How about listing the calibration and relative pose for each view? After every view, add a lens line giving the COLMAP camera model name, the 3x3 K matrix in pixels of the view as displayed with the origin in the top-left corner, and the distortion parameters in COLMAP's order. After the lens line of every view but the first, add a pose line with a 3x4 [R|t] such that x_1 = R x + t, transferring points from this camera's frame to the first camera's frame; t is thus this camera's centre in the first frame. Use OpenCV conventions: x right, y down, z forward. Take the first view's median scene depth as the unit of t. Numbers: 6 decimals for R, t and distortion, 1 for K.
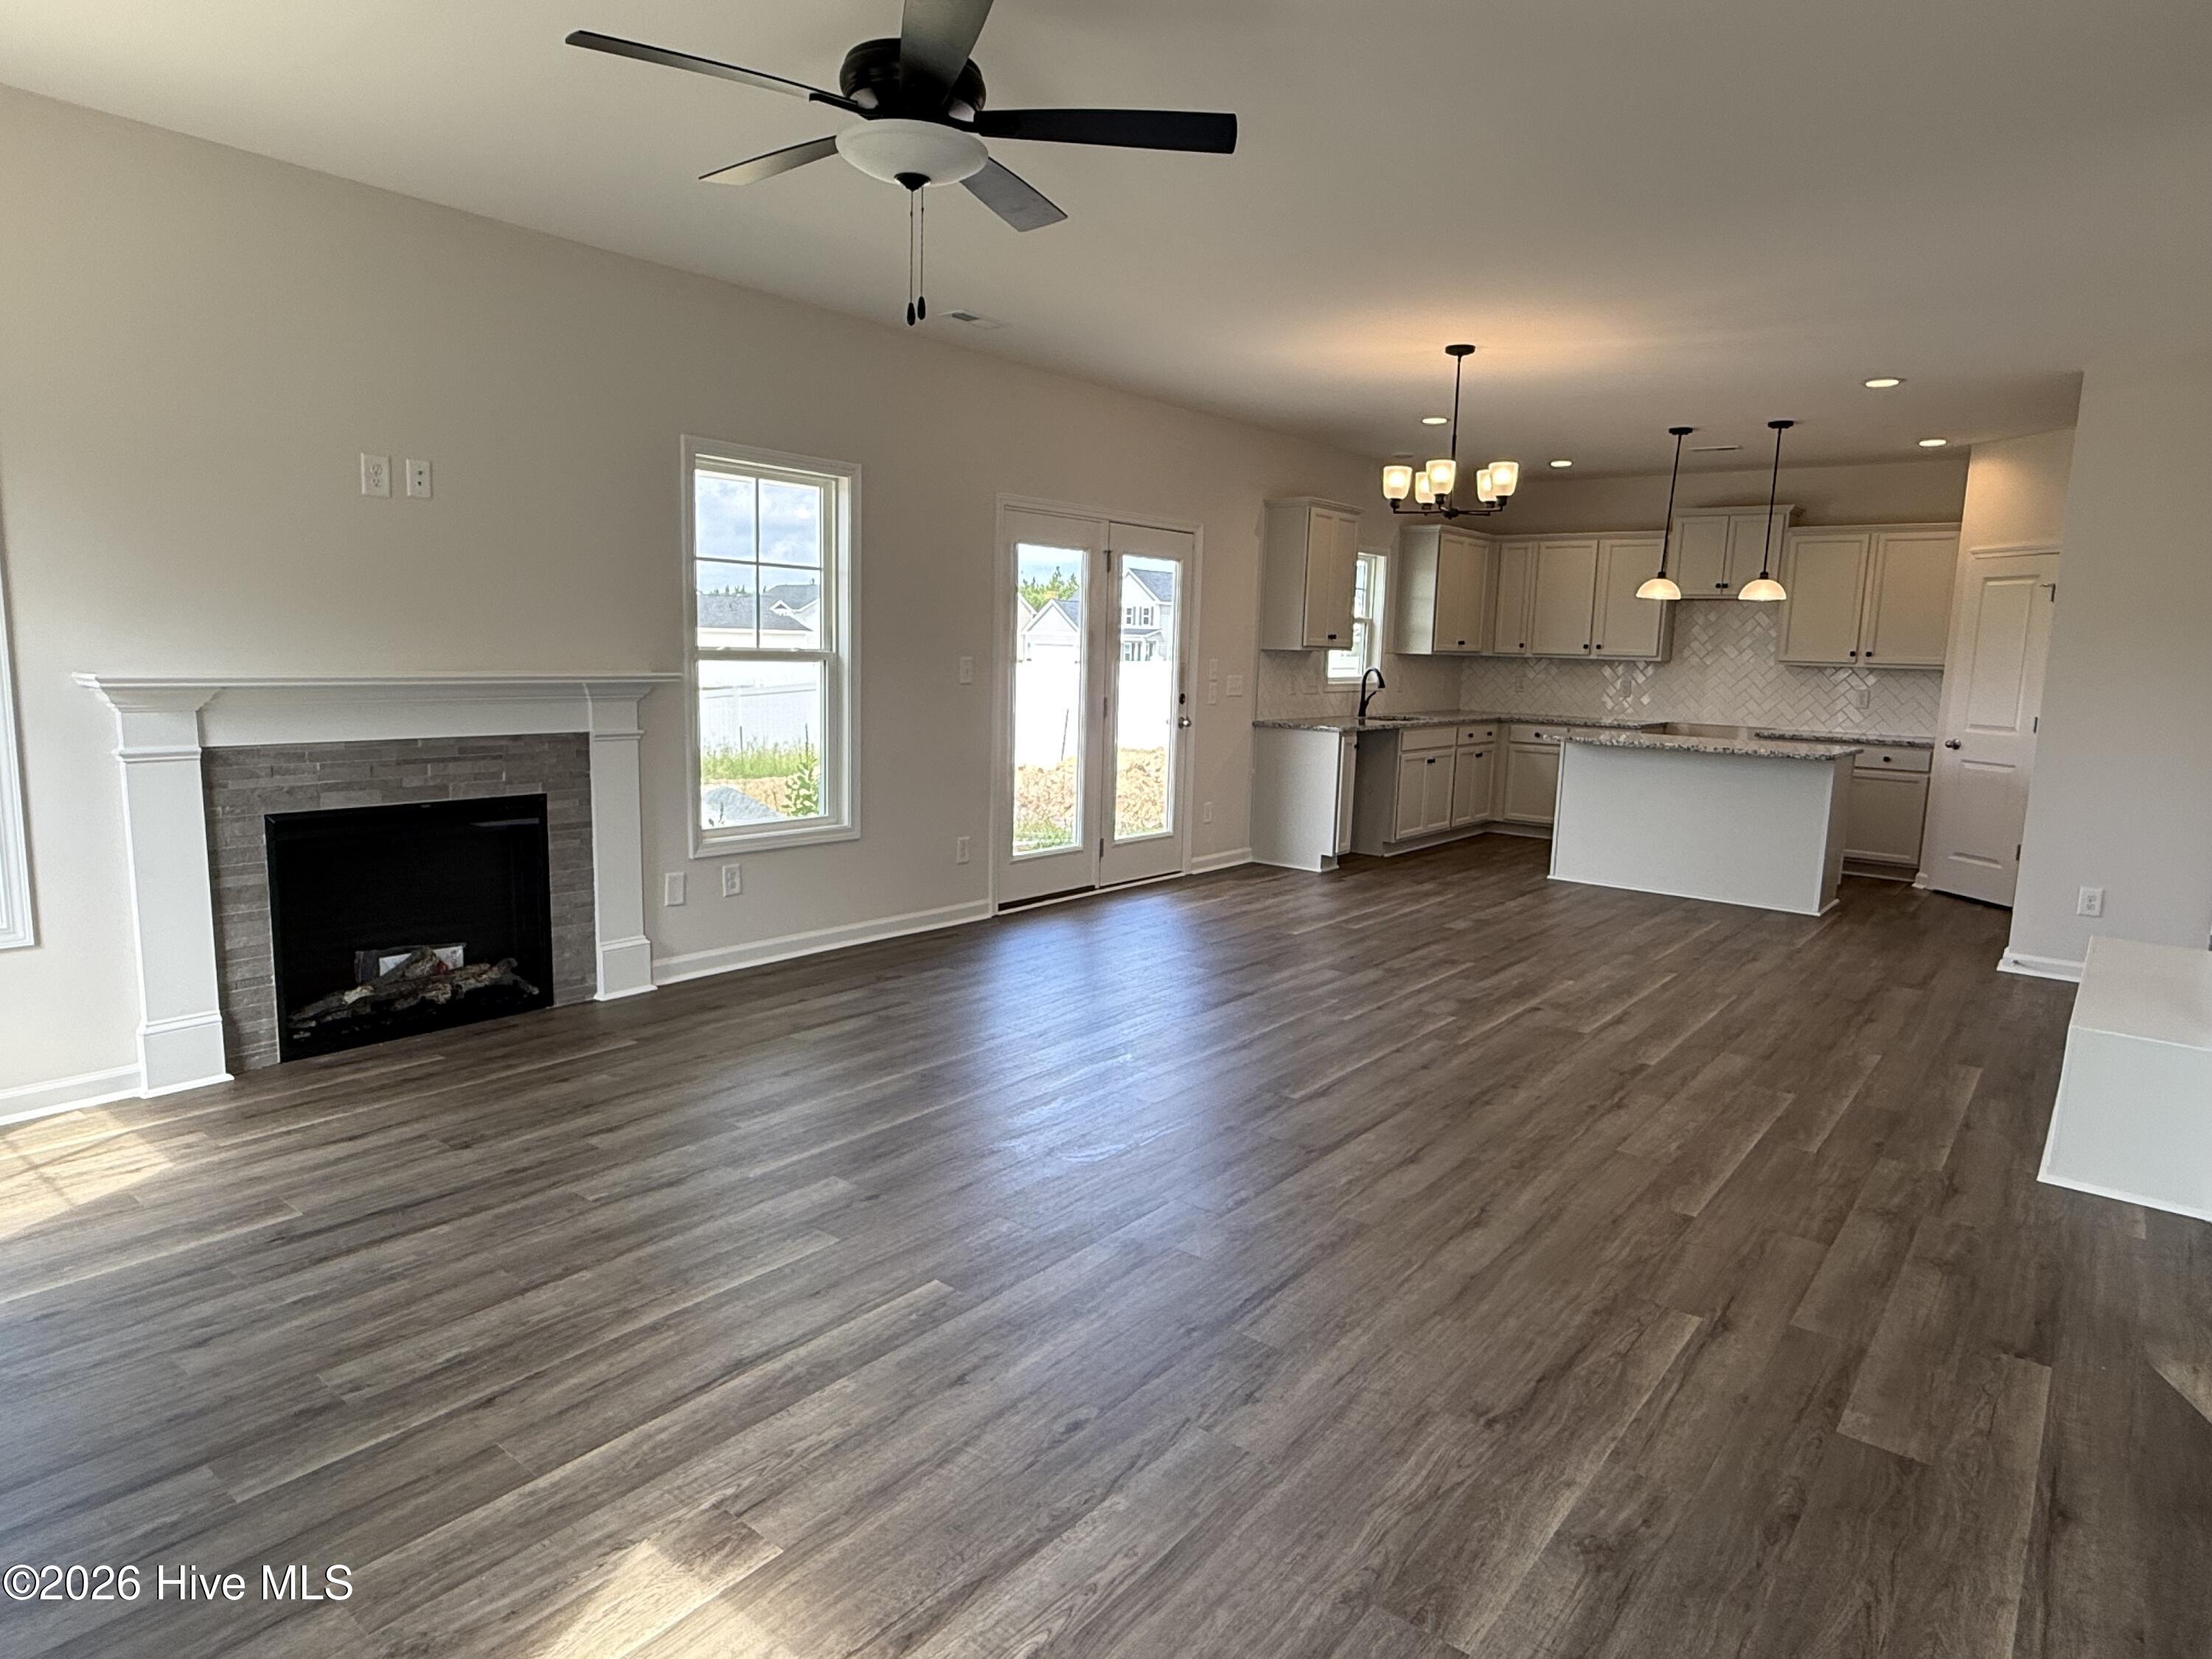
lens RADIAL K [[1305.2, 0, 1110.9], [0, 1305.2, 826.2], [0, 0, 1]] dist [-0.001049, -0.000809]
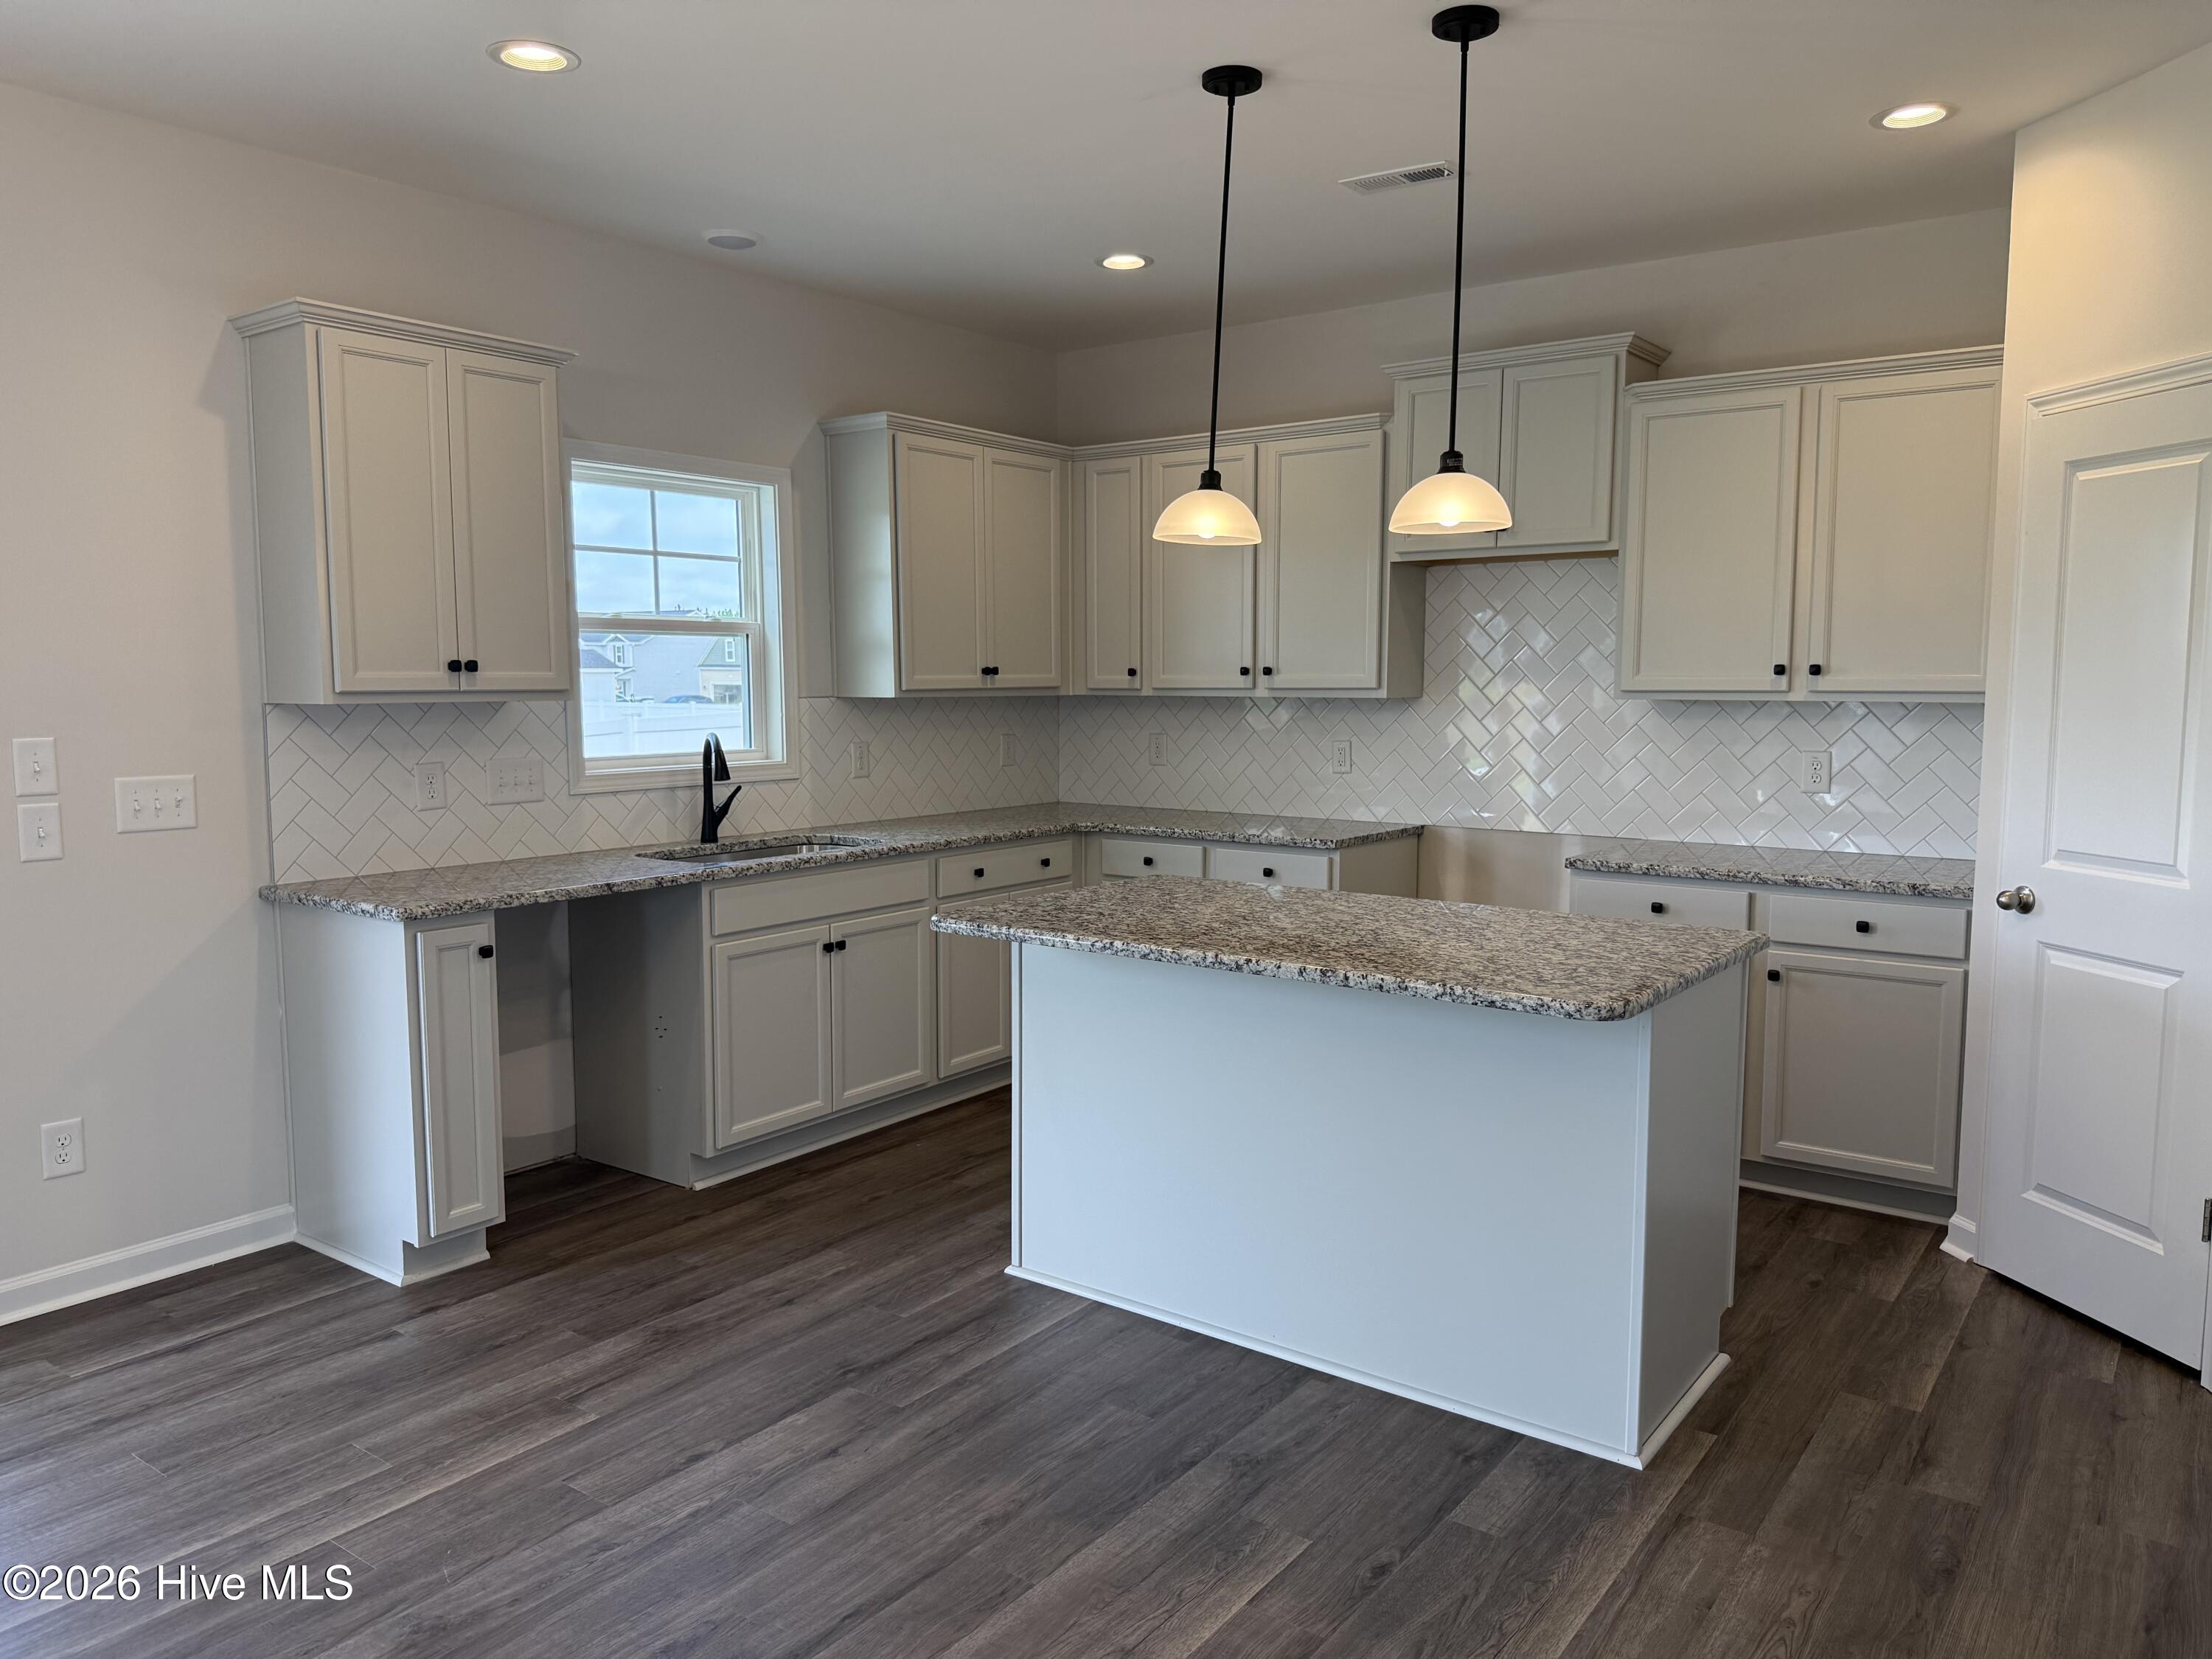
lens RADIAL K [[1553.1, 0, 1120.5], [0, 1553.1, 818.3], [0, 0, 1]] dist [0.054000, -0.076930]
pose [[0.998923, -0.032451, 0.033156, 0.340557], [0.033934, 0.998401, -0.045201, -0.068969], [-0.031636, 0.046277, 0.998428, 0.506249]]
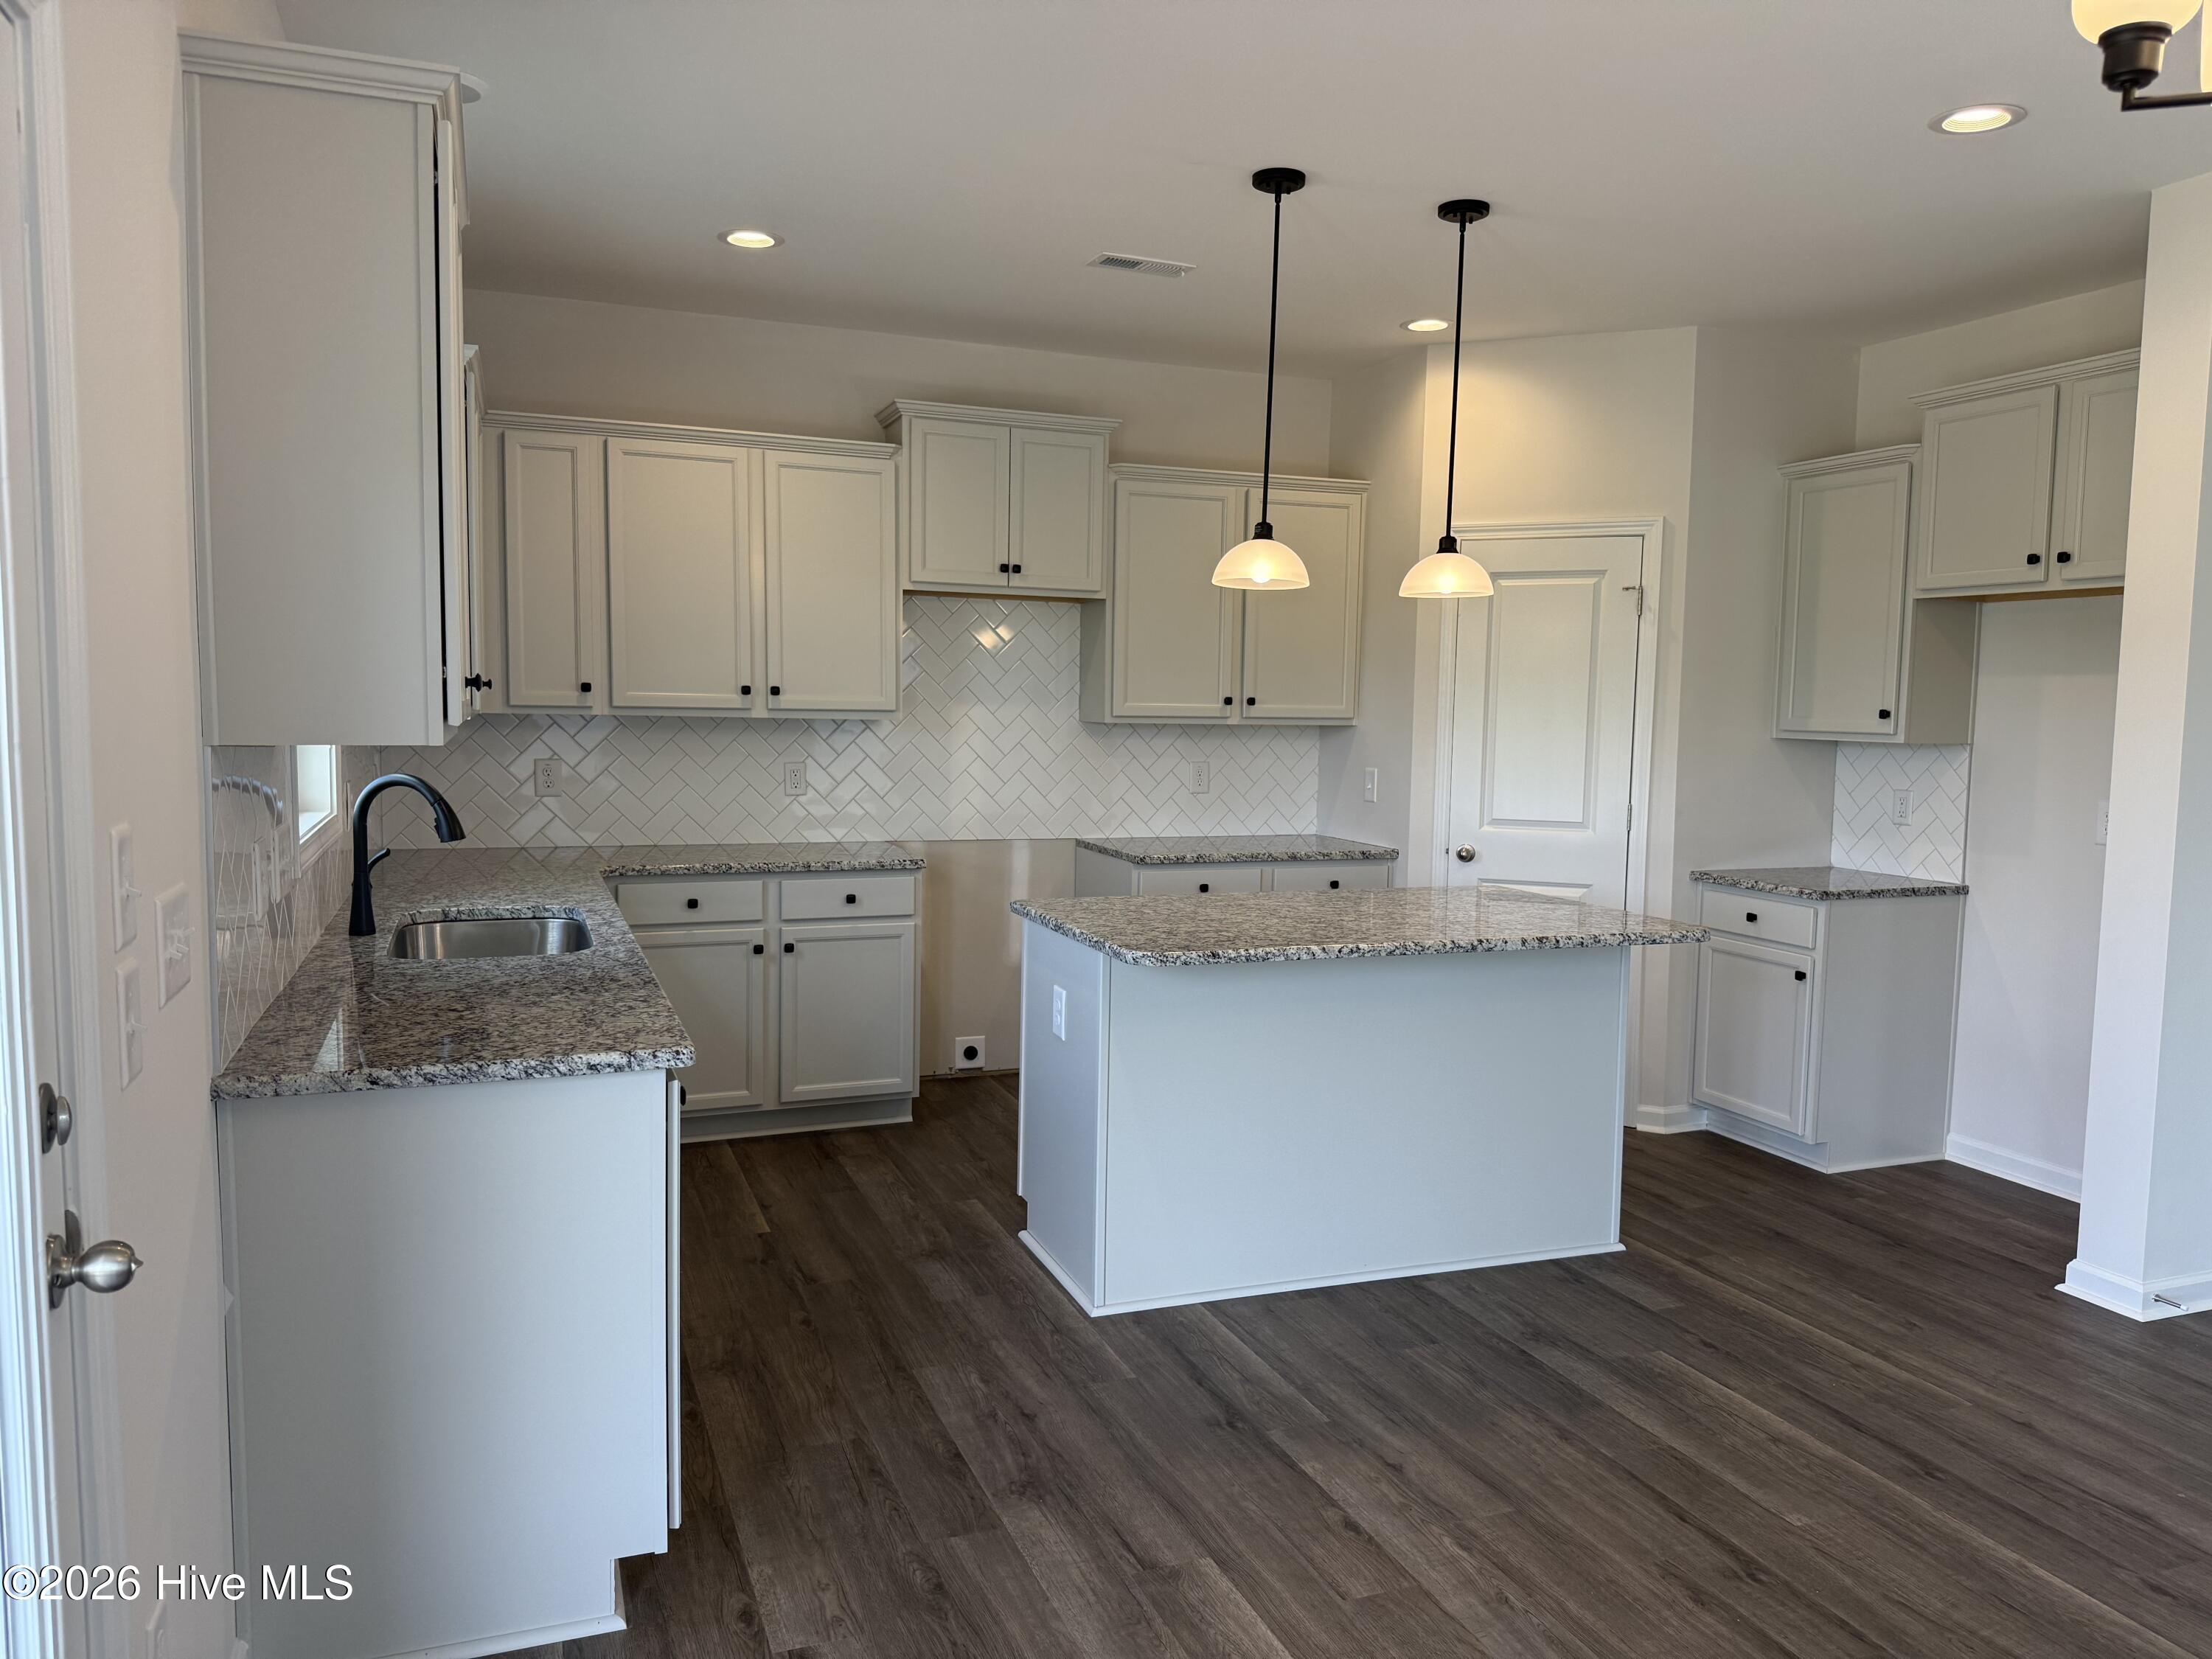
lens RADIAL K [[1553.1, 0, 1112.8], [0, 1553.1, 827.2], [0, 0, 1]] dist [0.054000, -0.076930]
pose [[0.505742, -0.092346, 0.857728, -0.031733], [0.116556, 0.992452, 0.038126, -0.110764], [-0.854774, 0.080692, 0.512689, 0.716662]]
